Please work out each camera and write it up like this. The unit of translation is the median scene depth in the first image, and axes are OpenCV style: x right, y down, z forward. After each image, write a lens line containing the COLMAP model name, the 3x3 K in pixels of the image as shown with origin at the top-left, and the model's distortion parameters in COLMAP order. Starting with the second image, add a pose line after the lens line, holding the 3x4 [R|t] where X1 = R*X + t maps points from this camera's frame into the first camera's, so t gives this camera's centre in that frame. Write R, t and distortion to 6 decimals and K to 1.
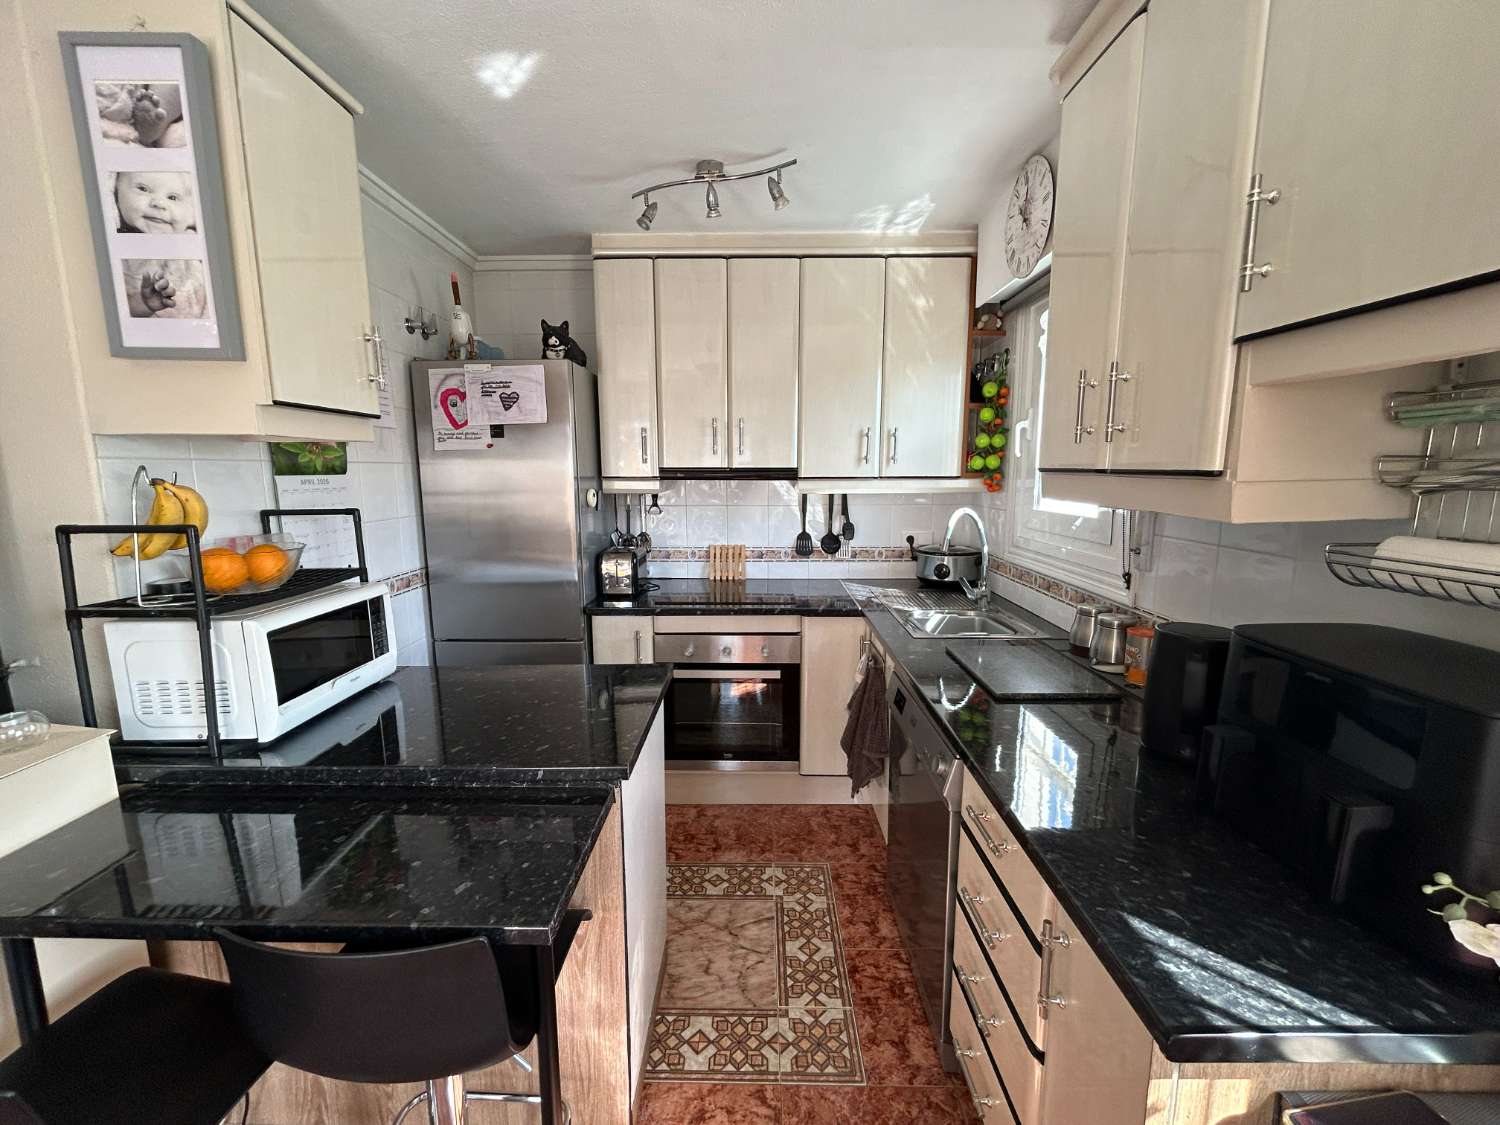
lens RADIAL K [[605.6, 0, 748.7], [0, 605.6, 561.6], [0, 0, 1]] dist [-0.000707, 0.000115]
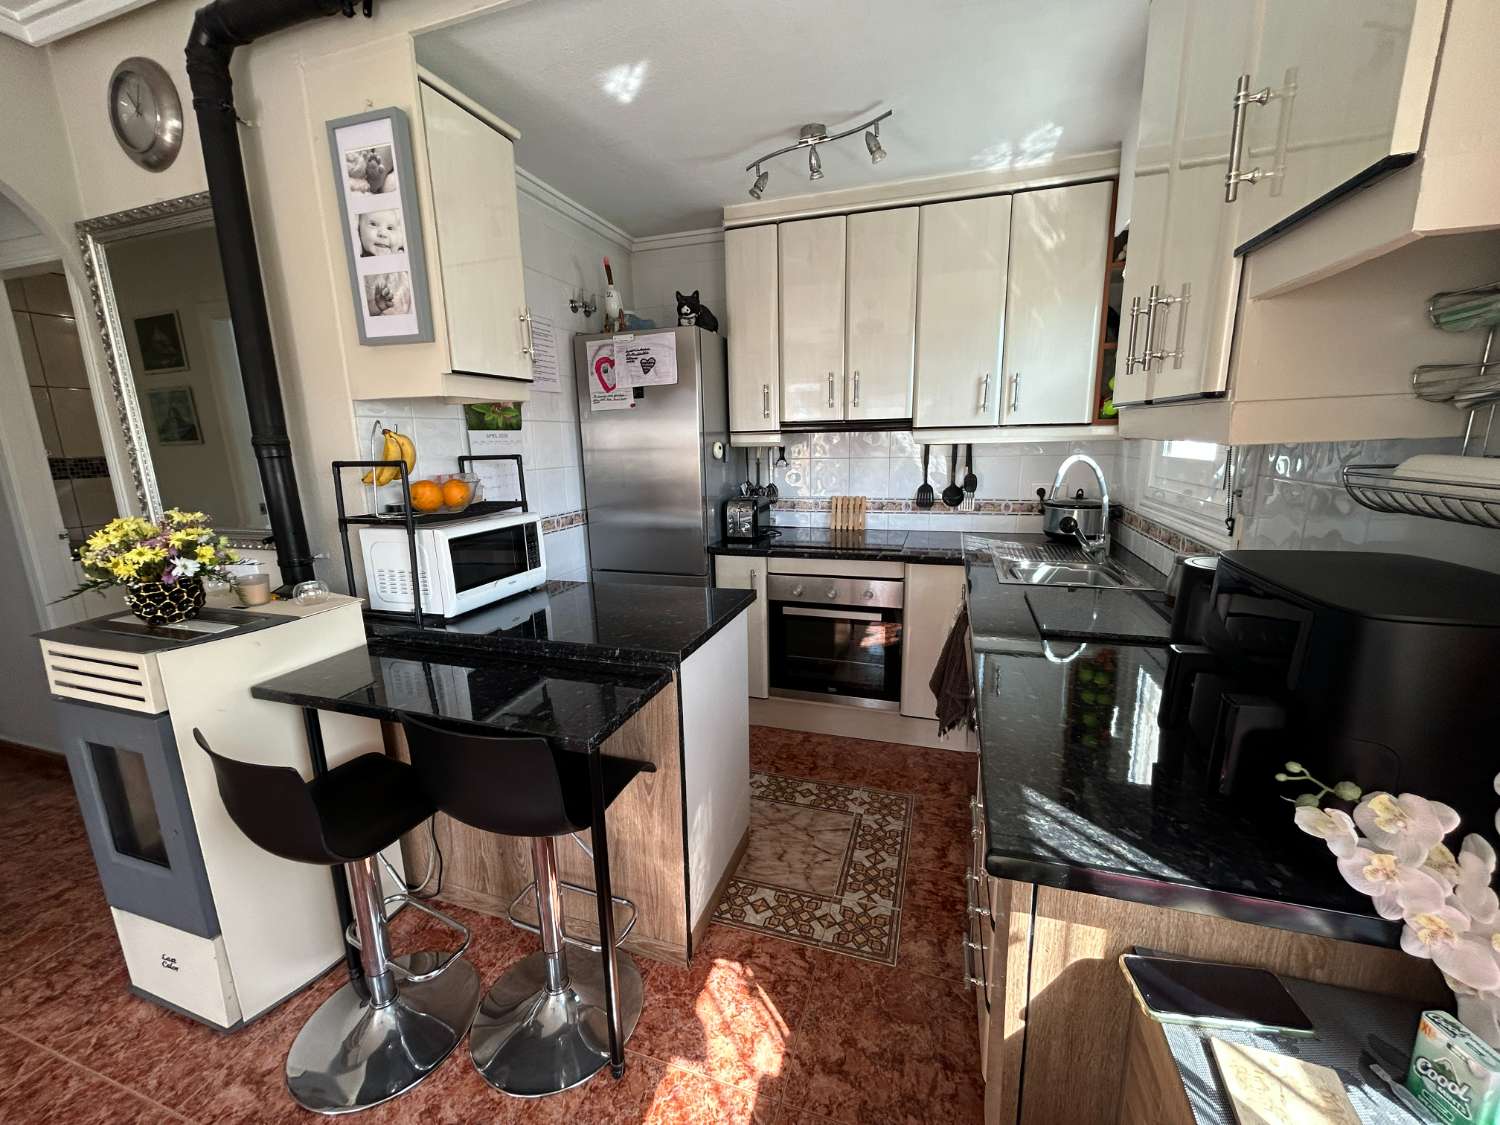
lens RADIAL K [[605.6, 0, 748.4], [0, 605.6, 560.8], [0, 0, 1]] dist [-0.000707, 0.000115]
pose [[0.955357, 0.041754, -0.292487, 0.208145], [-0.025658, 0.997949, 0.058654, 0.050801], [0.294336, -0.048531, 0.954469, -0.101168]]
